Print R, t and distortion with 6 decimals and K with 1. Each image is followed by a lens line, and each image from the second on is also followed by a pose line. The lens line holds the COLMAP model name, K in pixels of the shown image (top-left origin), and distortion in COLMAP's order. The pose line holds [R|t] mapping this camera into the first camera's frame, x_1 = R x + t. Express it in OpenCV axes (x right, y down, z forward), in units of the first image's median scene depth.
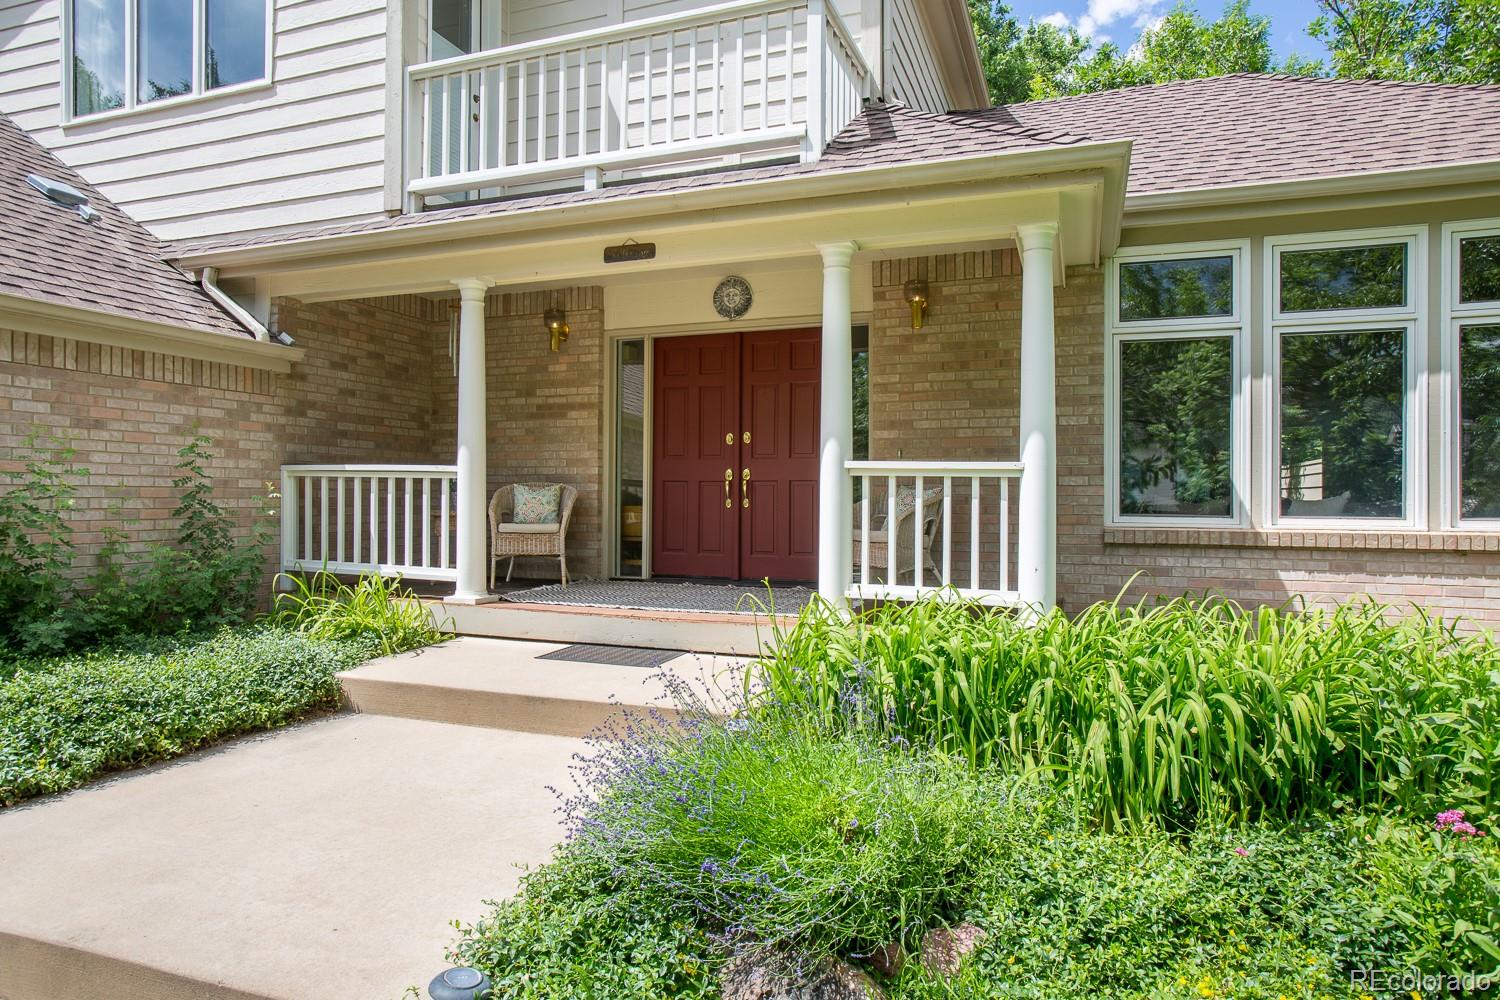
lens RADIAL K [[967.7, 0, 750.0], [0, 967.7, 500.0], [0, 0, 1]] dist [0.001441, 0.000372]
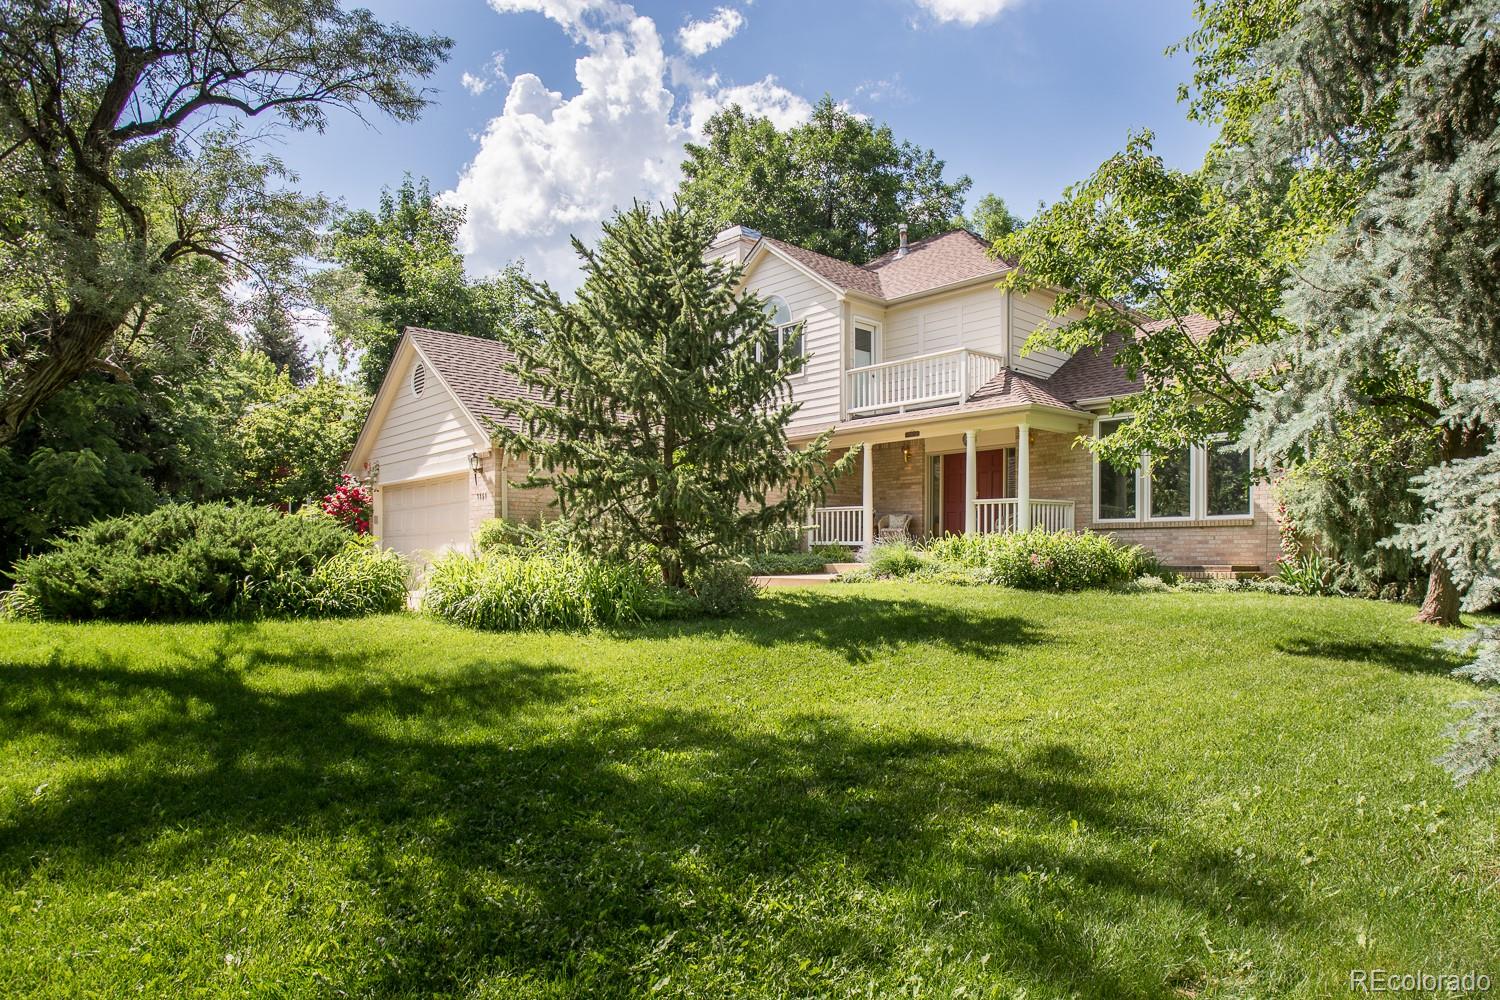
lens RADIAL K [[780.1, 0, 747.4], [0, 780.1, 515.0], [0, 0, 1]] dist [0.002689, 0.000441]
pose [[0.859553, -0.018675, -0.510705, 0.600893], [0.008667, 0.999721, -0.021969, 0.038471], [0.510973, 0.014457, 0.859475, -1.207378]]
